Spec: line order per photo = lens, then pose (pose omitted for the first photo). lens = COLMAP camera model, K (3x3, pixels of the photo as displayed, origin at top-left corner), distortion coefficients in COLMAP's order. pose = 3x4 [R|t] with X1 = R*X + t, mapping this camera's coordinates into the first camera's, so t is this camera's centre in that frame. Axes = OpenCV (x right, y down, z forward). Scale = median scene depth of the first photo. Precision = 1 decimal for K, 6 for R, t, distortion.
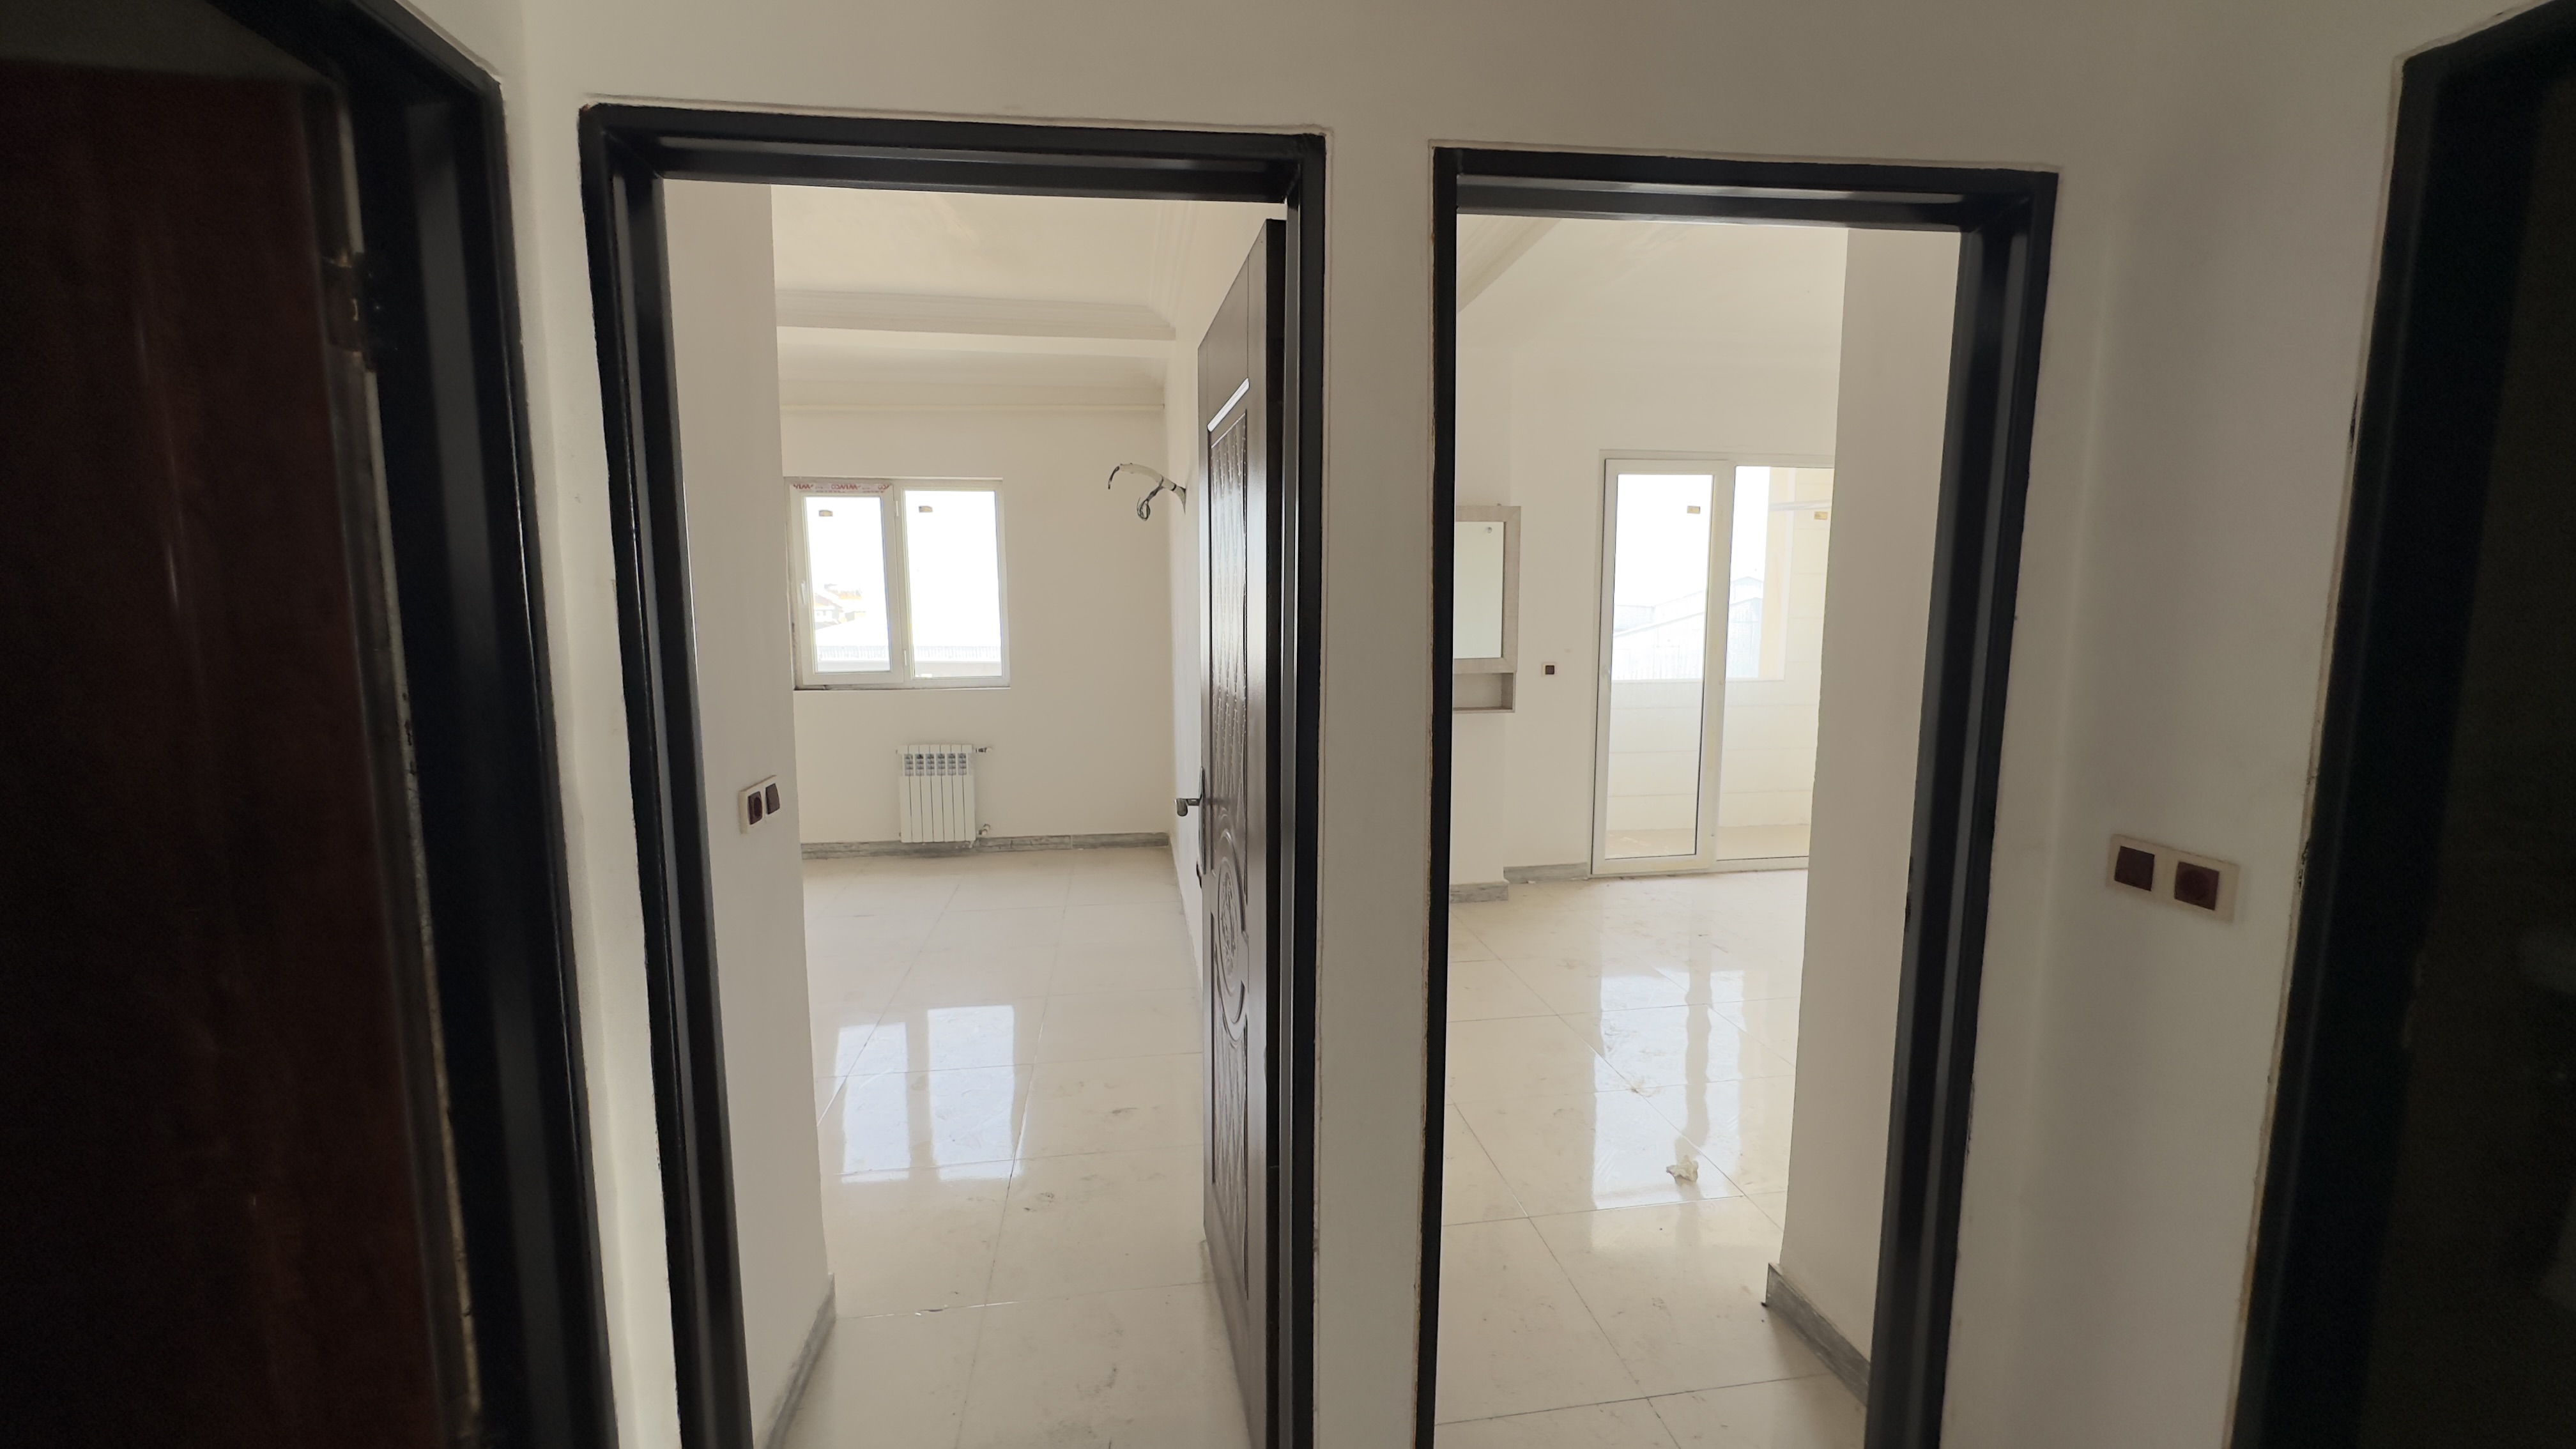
lens RADIAL K [[1024.0, 0, 1286.4], [0, 1024.0, 722.5], [0, 0, 1]] dist [-0.002674, 0.000437]
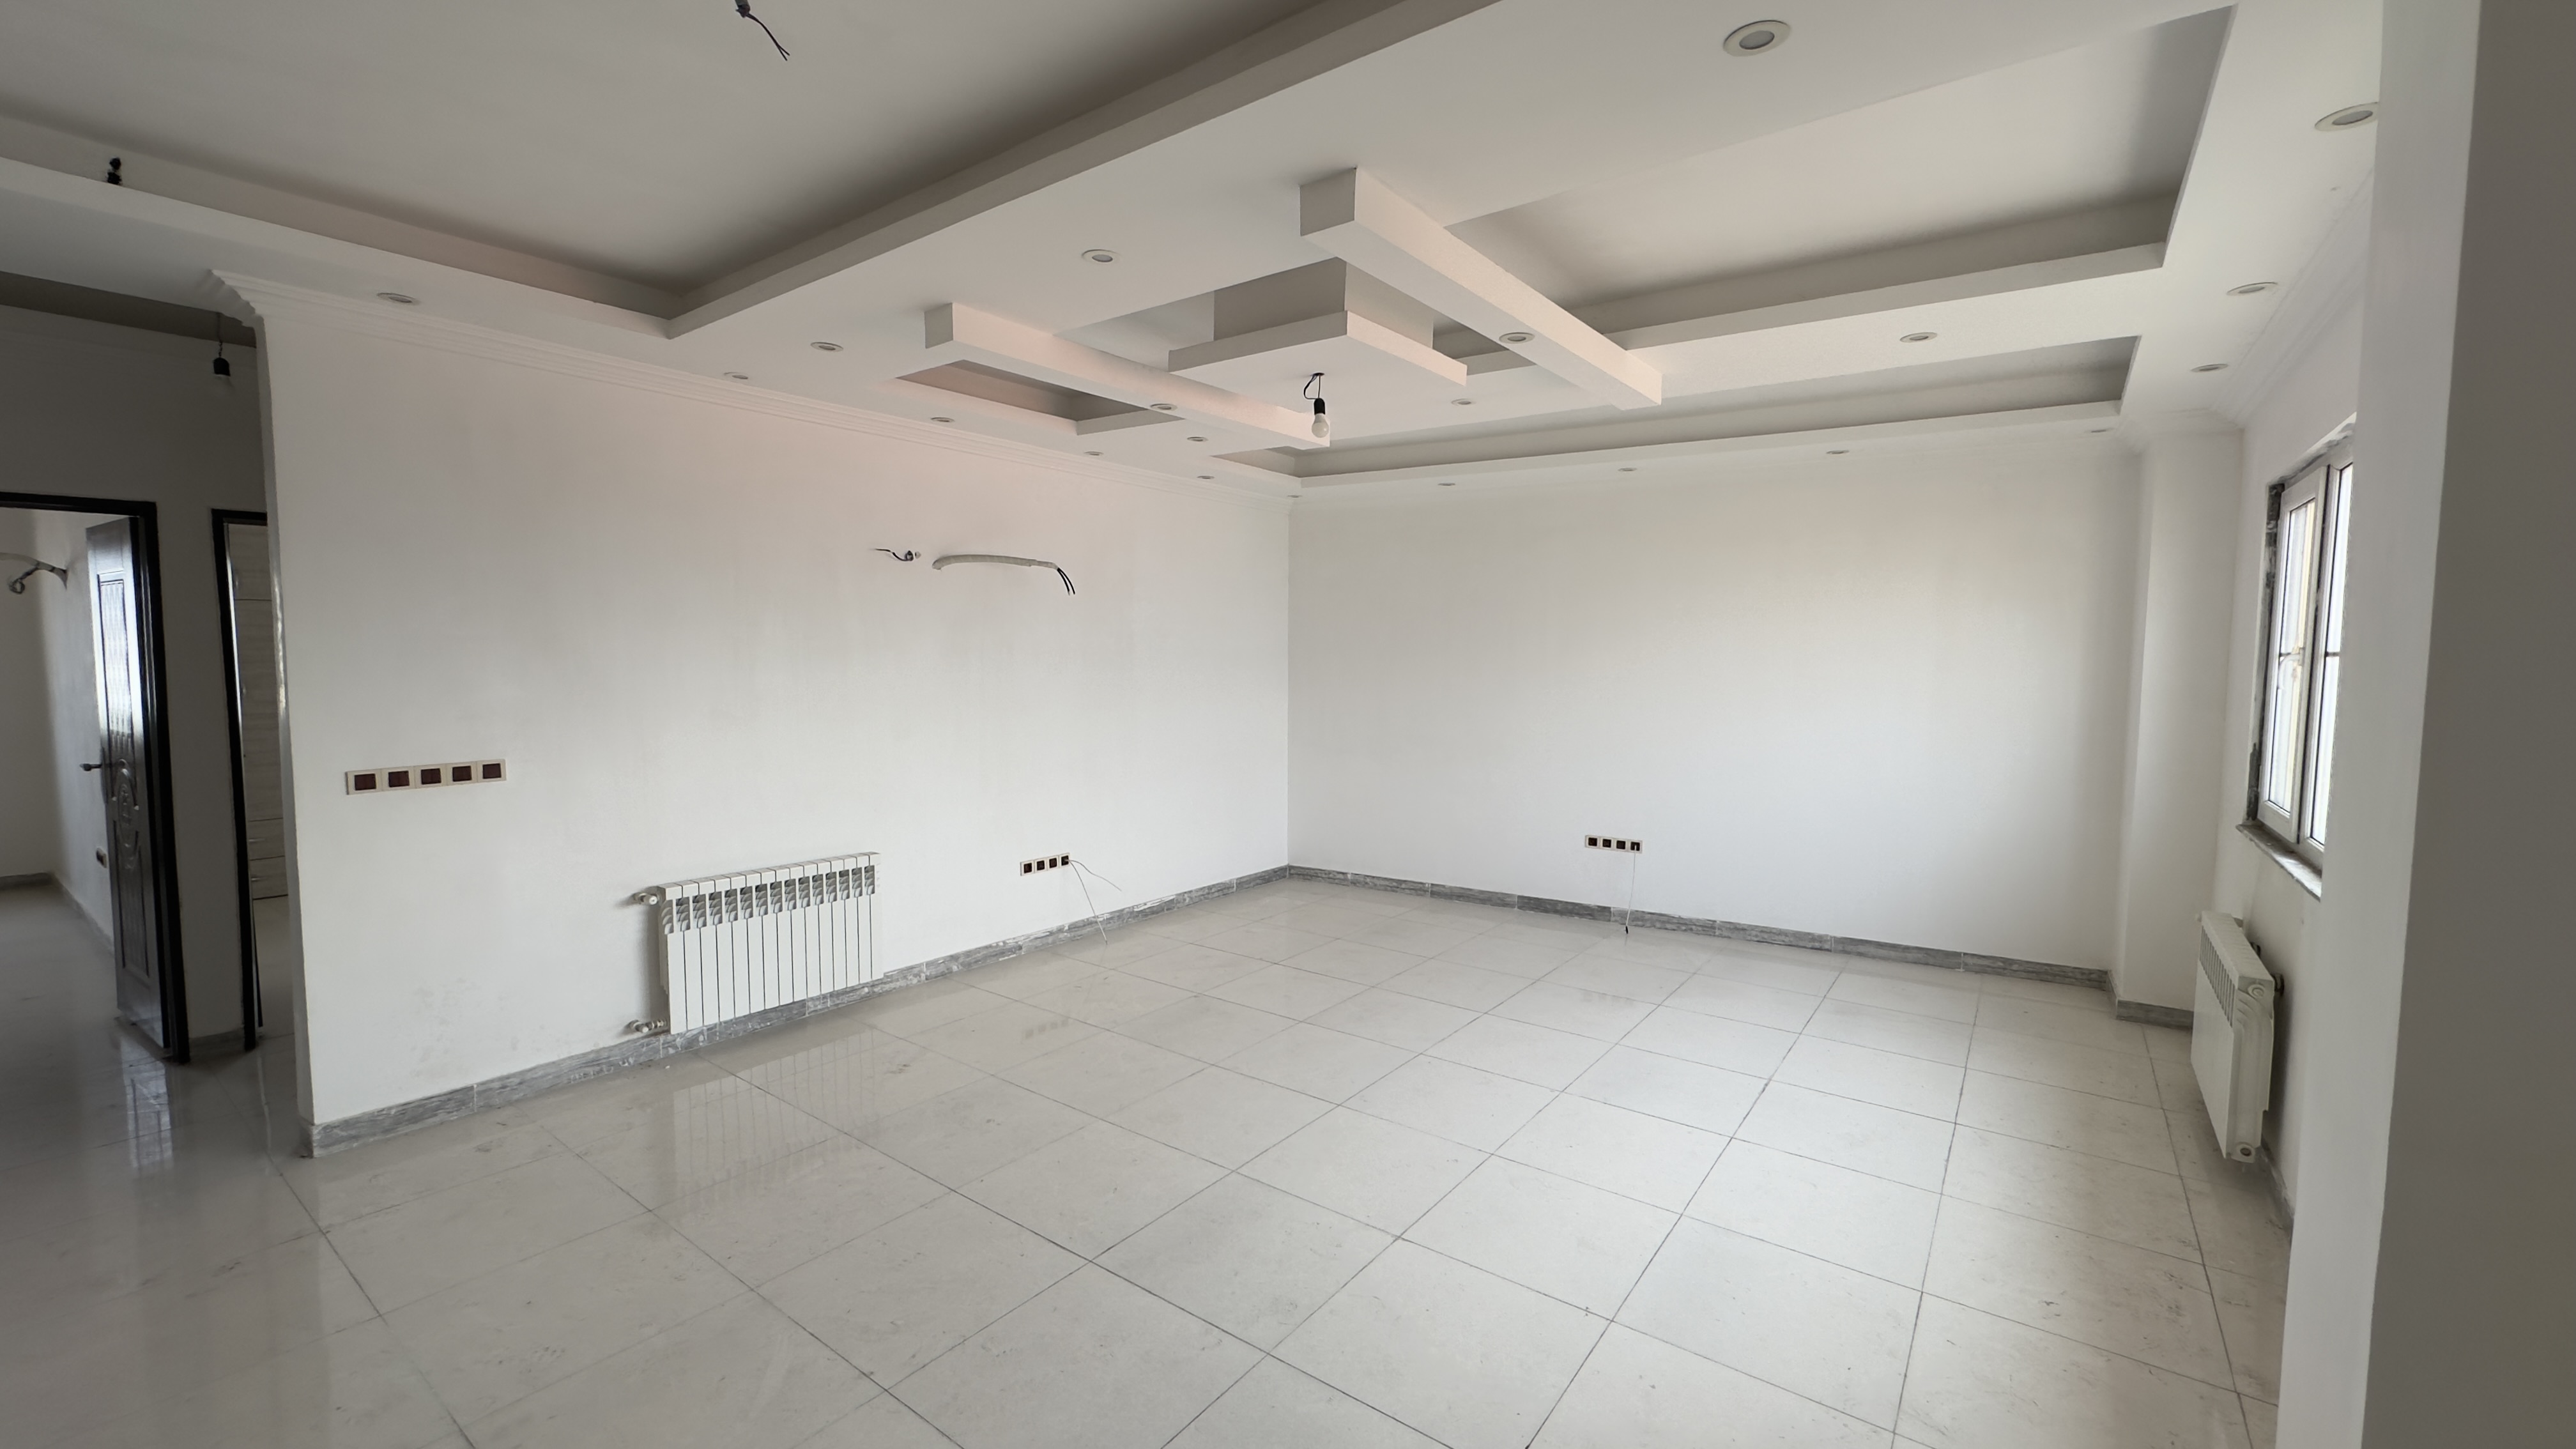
lens RADIAL K [[1024.0, 0, 1289.2], [0, 1024.0, 724.7], [0, 0, 1]] dist [-0.002674, 0.000437]
pose [[0.703867, -0.044391, 0.708943, 0.051079], [0.079376, 0.996710, -0.016398, 0.084345], [-0.705883, 0.067815, 0.705075, -0.762027]]
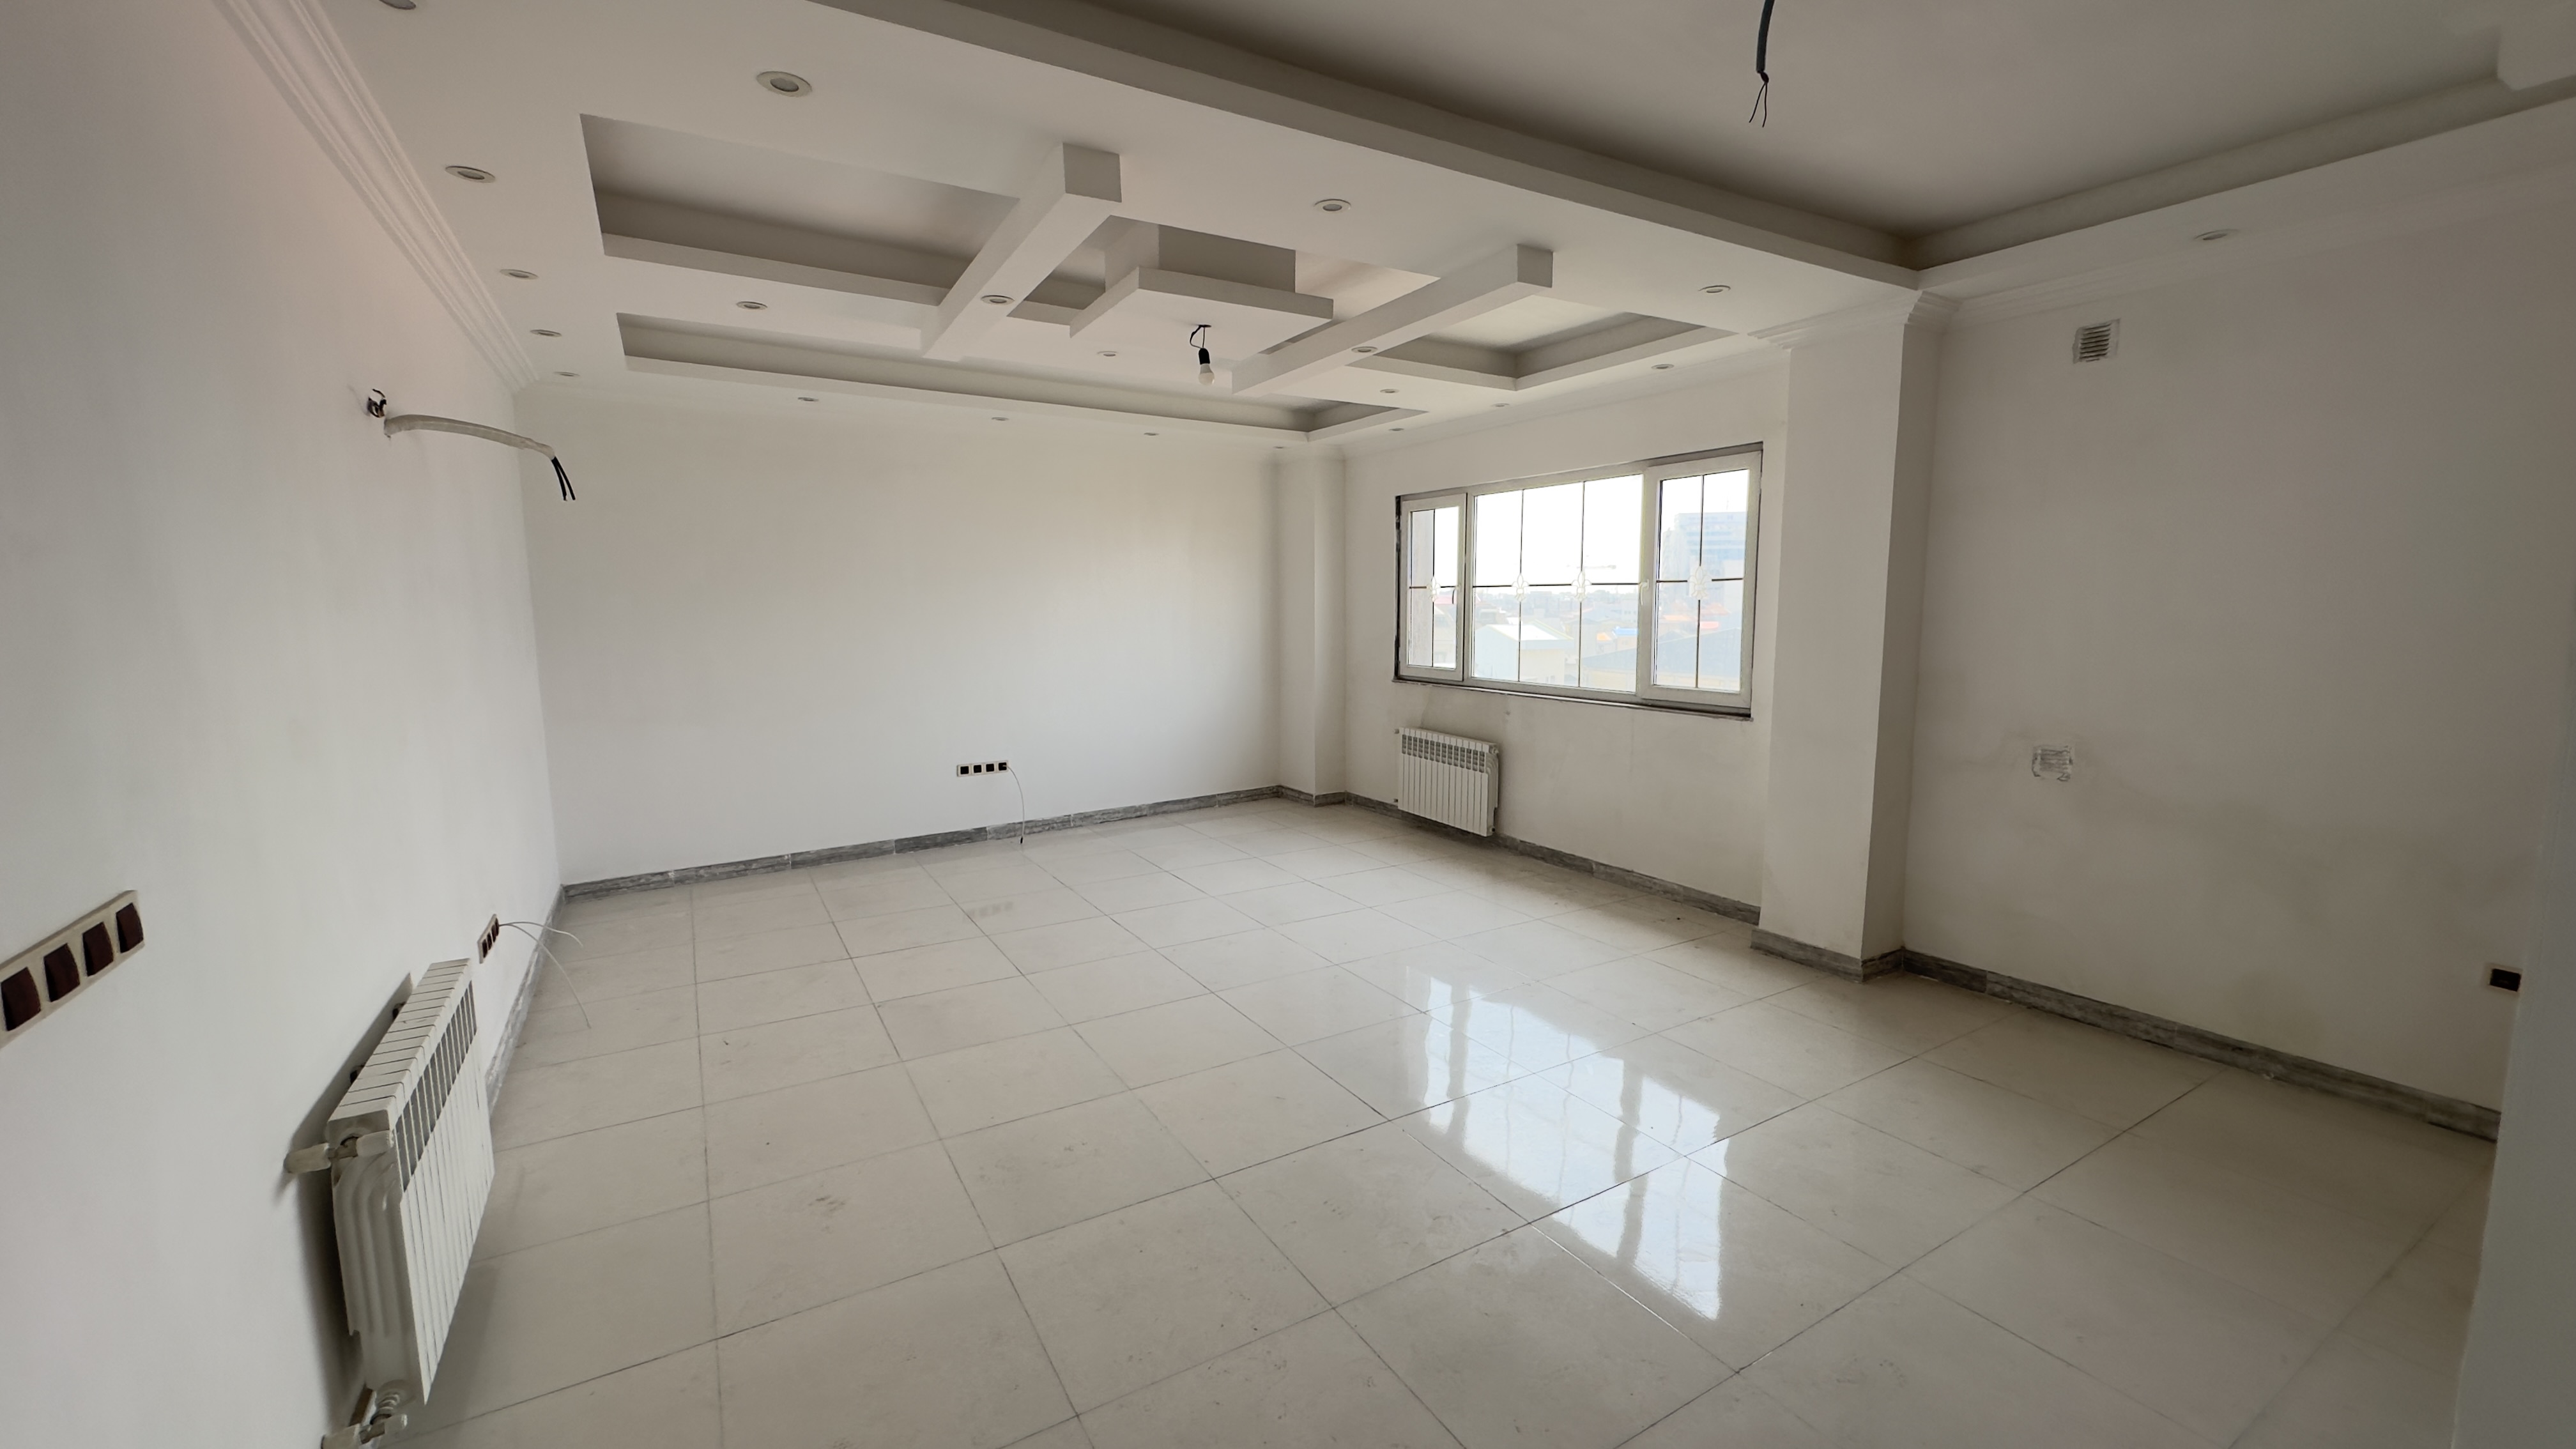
lens RADIAL K [[1024.0, 0, 1288.8], [0, 1024.0, 722.4], [0, 0, 1]] dist [-0.002674, 0.000437]
pose [[-0.384289, -0.111138, 0.916499, -0.144998], [0.117610, 0.978746, 0.168001, 0.012074], [-0.915691, 0.172351, -0.363050, -0.123084]]
